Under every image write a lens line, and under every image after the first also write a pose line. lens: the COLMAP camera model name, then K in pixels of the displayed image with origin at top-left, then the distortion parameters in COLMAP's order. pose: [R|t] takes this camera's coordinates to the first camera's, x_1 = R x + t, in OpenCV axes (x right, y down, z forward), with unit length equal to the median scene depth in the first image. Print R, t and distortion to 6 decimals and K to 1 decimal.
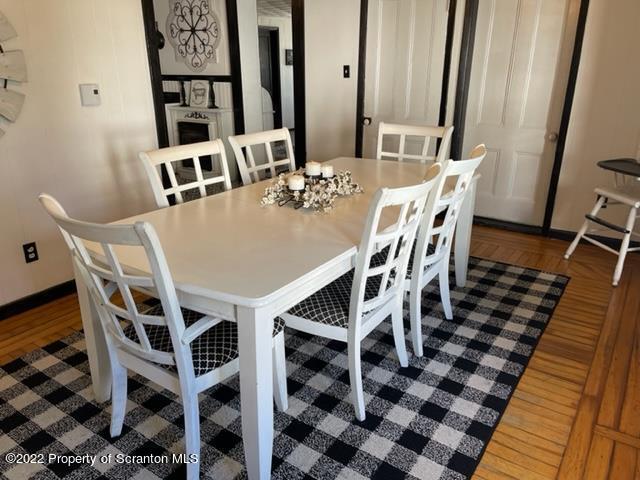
lens RADIAL K [[482.5, 0, 321.1], [0, 482.5, 238.9], [0, 0, 1]] dist [0.028520, -0.031240]
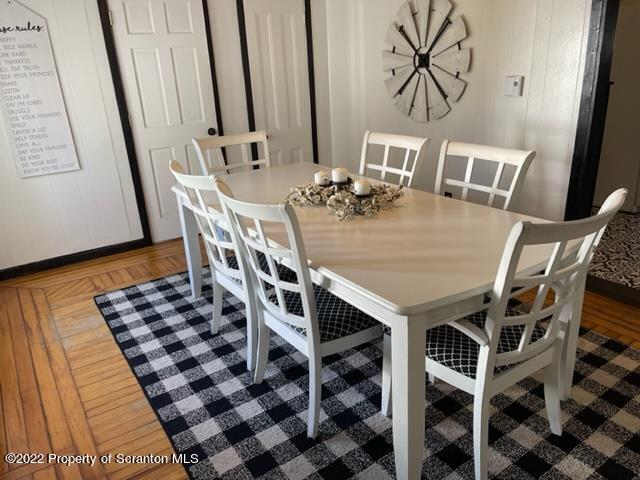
lens RADIAL K [[482.5, 0, 323.3], [0, 482.5, 242.5], [0, 0, 1]] dist [0.028520, -0.031240]
pose [[-0.351667, 0.347053, -0.869416, 1.069208], [-0.284082, 0.845378, 0.452365, -0.546442], [0.891980, 0.406067, -0.198700, 1.436320]]
